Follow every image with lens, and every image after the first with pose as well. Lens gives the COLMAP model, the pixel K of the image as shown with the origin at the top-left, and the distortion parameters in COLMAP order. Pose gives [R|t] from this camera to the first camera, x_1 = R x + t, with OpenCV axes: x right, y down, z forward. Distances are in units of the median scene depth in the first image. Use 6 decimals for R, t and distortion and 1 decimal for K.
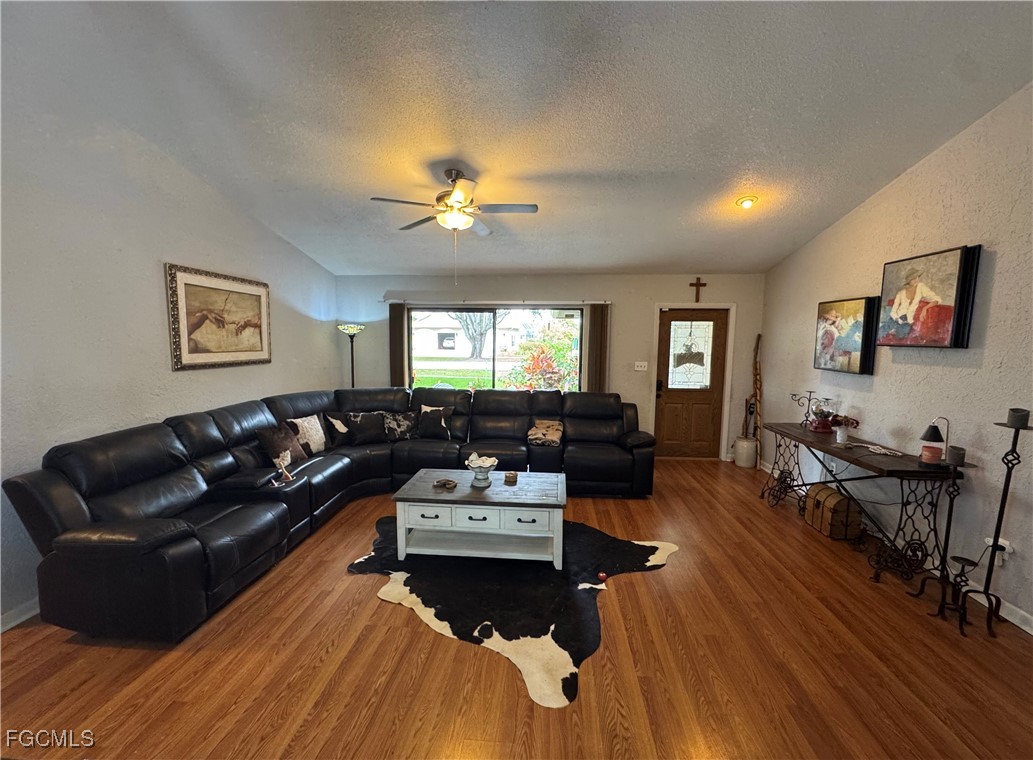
lens RADIAL K [[418.5, 0, 516.5], [0, 418.5, 380.0], [0, 0, 1]] dist [-0.000281, 0.000233]
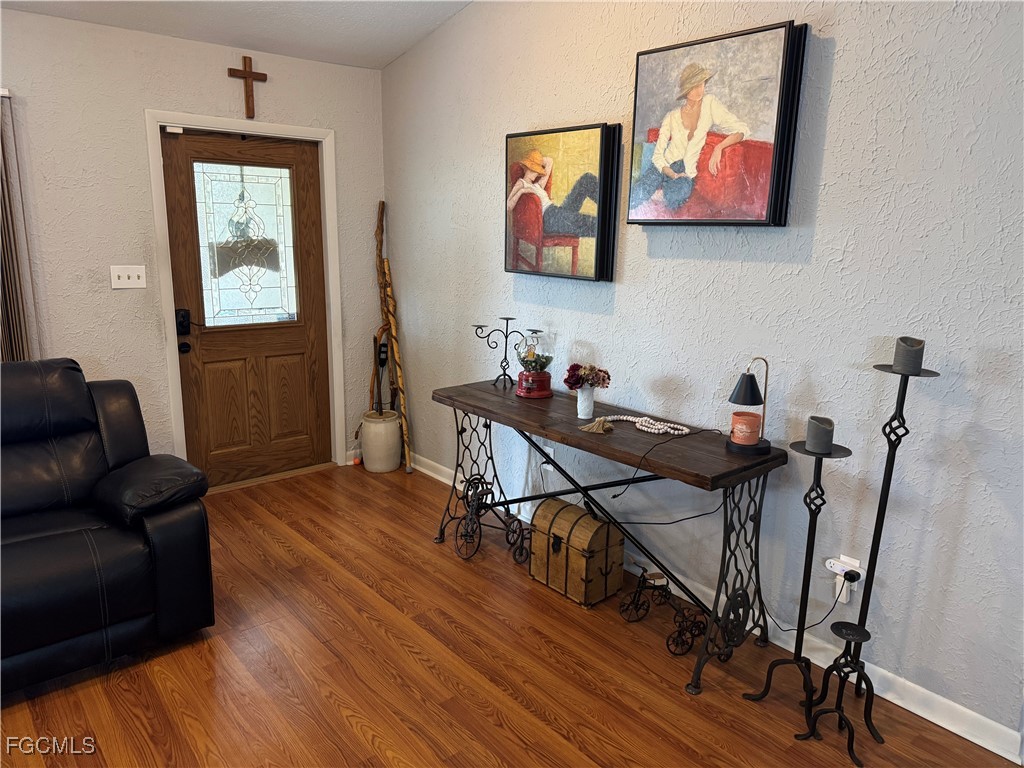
lens RADIAL K [[712.6, 0, 512.0], [0, 712.6, 384.0], [0, 0, 1]] dist [0.109837, -0.149707]
pose [[0.706416, -0.148754, 0.691989, 0.104006], [0.057900, 0.986534, 0.152964, -0.026759], [-0.705425, -0.067990, 0.705516, 0.407051]]
